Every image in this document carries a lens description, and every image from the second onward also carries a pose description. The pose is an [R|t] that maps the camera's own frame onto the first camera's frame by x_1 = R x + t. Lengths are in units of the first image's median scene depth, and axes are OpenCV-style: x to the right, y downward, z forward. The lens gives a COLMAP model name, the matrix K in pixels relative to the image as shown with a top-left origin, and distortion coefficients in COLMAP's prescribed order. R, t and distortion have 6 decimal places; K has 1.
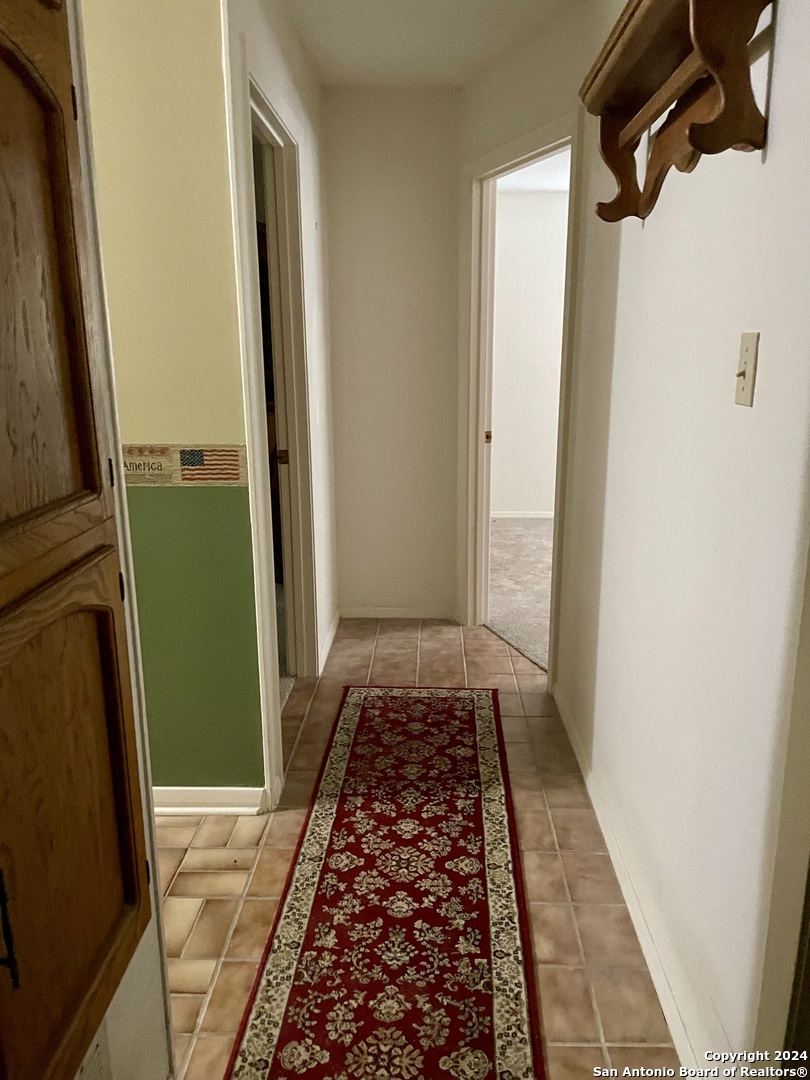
lens RADIAL K [[816.4, 0, 404.5], [0, 816.4, 527.3], [0, 0, 1]] dist [0.100632, -0.137399]
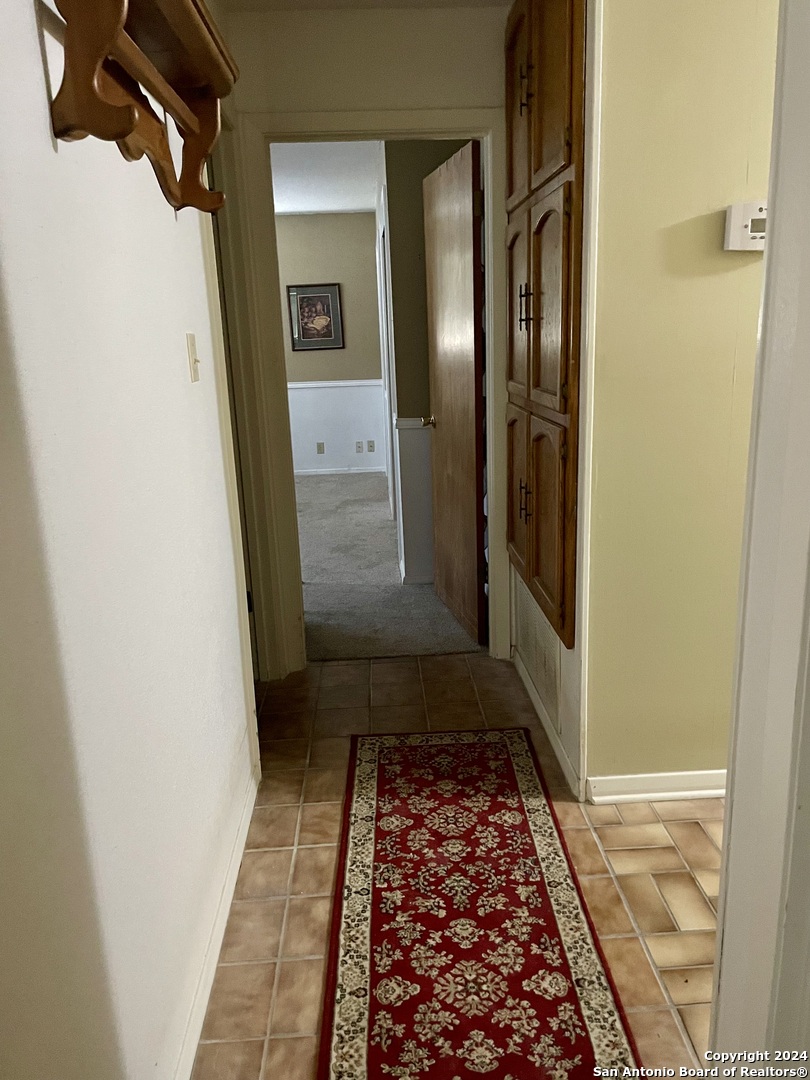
lens RADIAL K [[816.4, 0, 378.1], [0, 816.4, 538.6], [0, 0, 1]] dist [0.096082, -0.127373]
pose [[-0.998158, 0.047334, -0.037936, 0.110847], [0.025095, 0.891583, 0.452162, -0.379629], [0.055226, 0.450377, -0.891129, 1.694584]]
